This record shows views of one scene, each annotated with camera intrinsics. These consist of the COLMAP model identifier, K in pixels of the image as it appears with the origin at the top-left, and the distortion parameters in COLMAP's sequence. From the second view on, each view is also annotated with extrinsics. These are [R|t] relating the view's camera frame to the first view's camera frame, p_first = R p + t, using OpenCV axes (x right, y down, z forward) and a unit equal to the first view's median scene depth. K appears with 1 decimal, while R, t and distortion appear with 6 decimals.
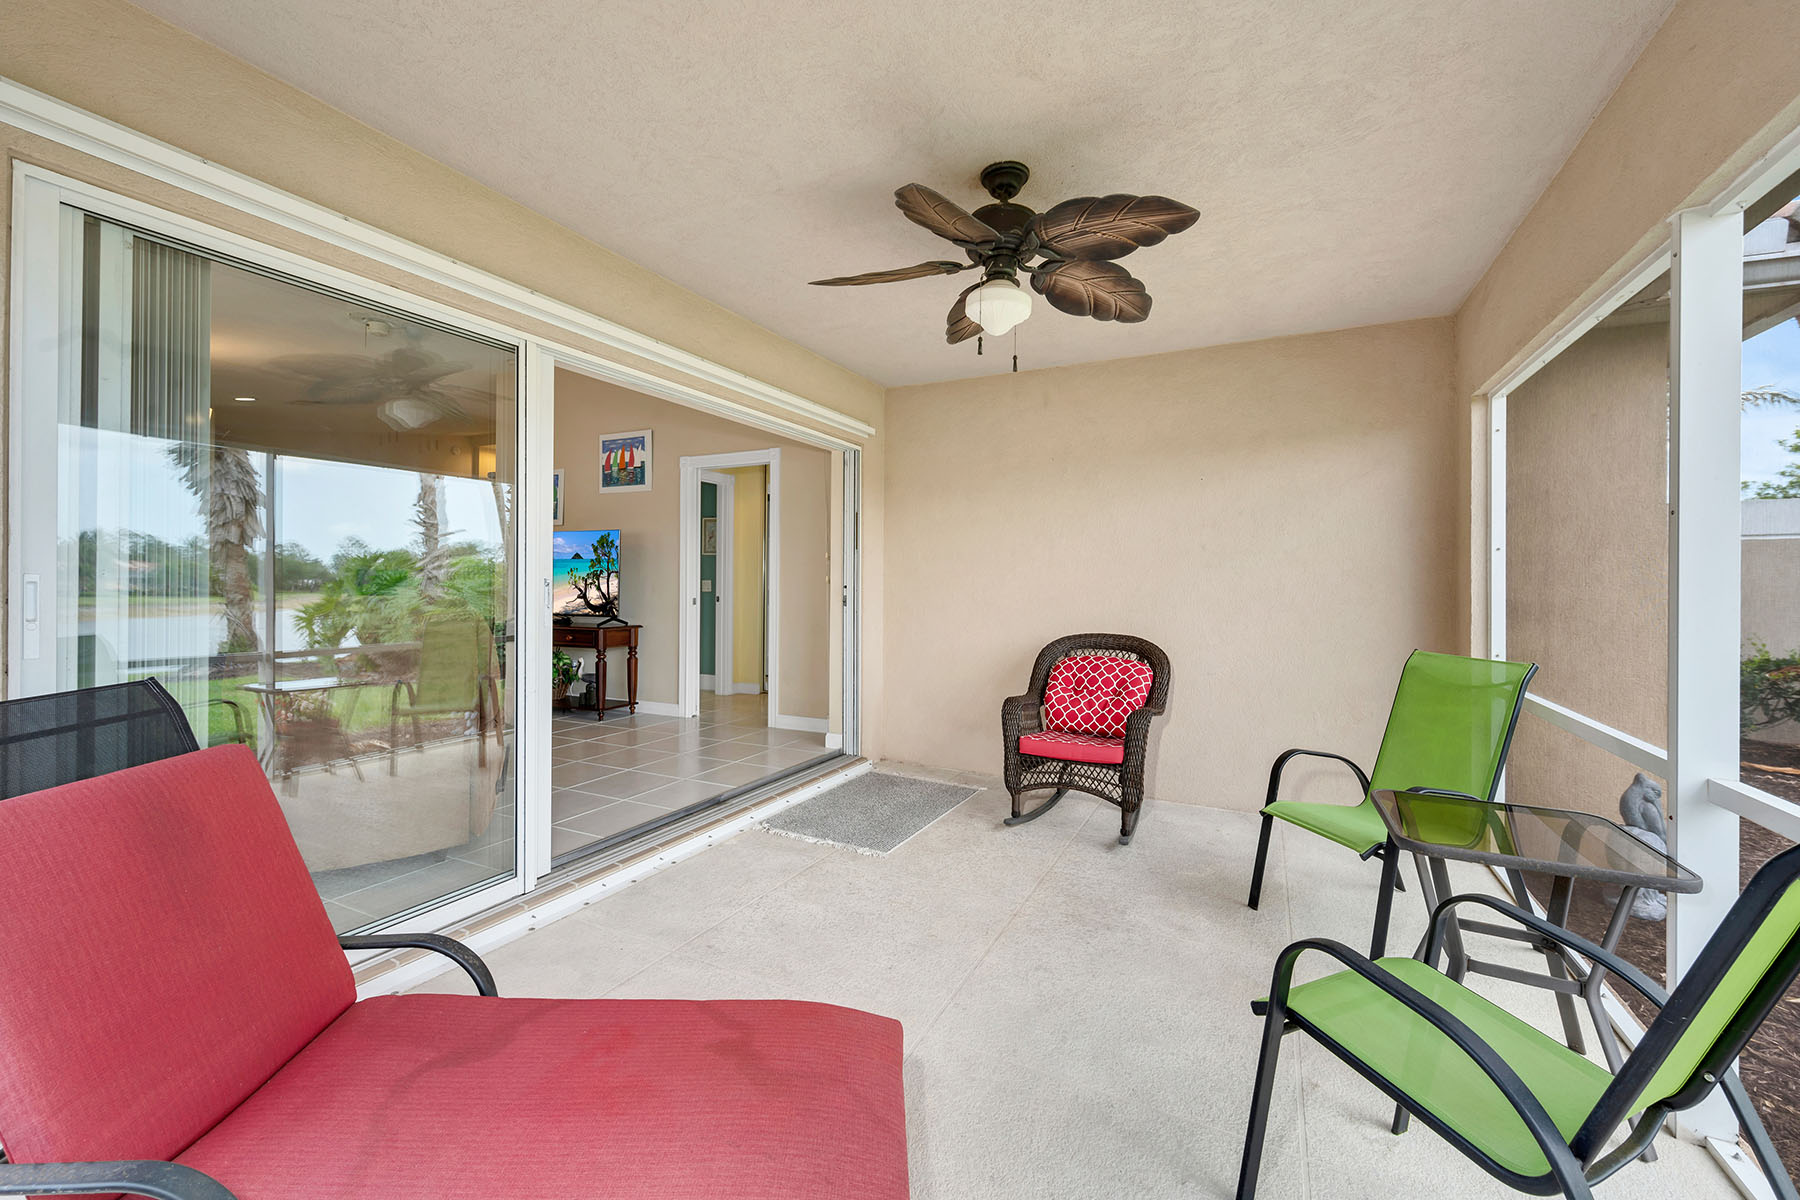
lens RADIAL K [[722.2, 0, 903.1], [0, 722.2, 588.8], [0, 0, 1]] dist [0.000140, 0.000054]
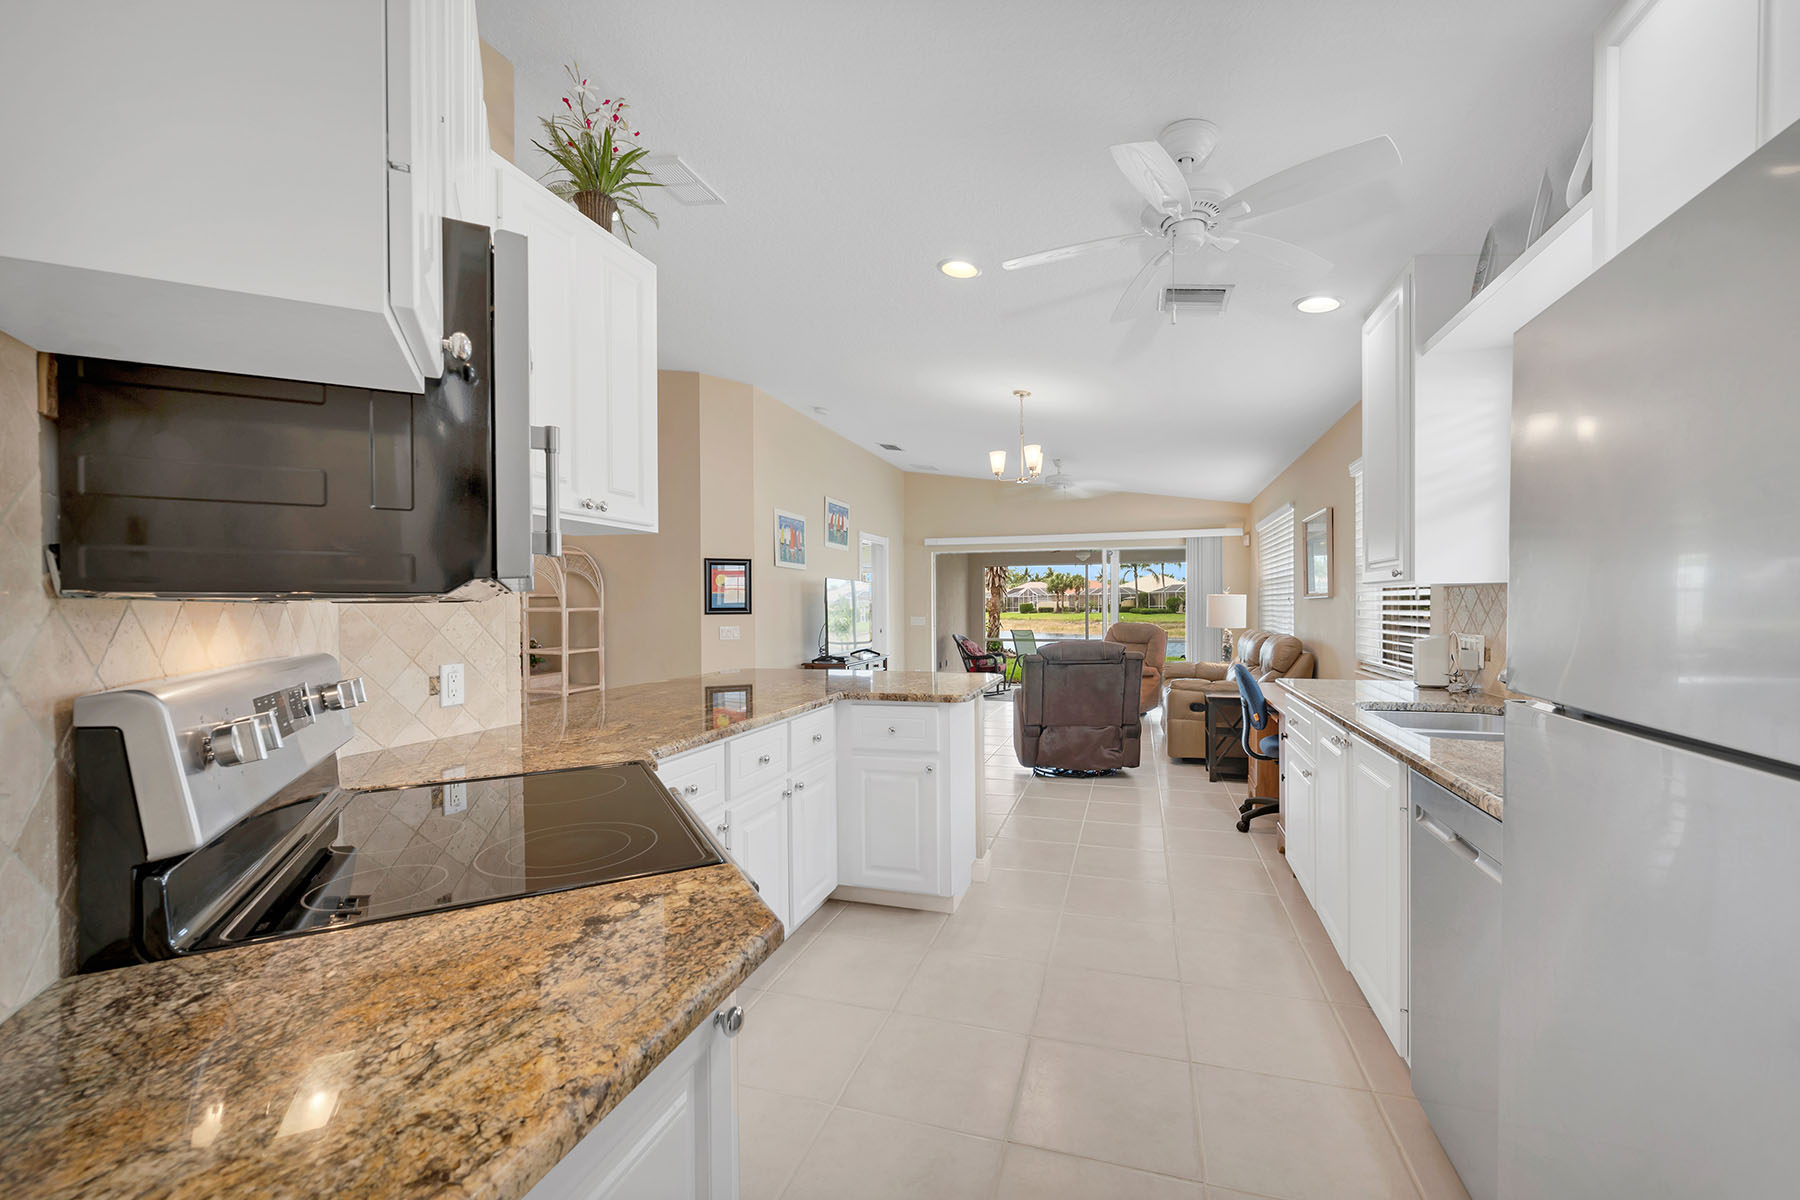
lens RADIAL K [[717.3, 0, 902.1], [0, 717.3, 599.1], [0, 0, 1]] dist [-0.000799, -0.000394]
pose [[-0.142595, 0.006247, 0.989761, -1.661402], [0.018220, 0.999827, -0.003686, -0.043903], [-0.989613, 0.017507, -0.142685, 1.104984]]
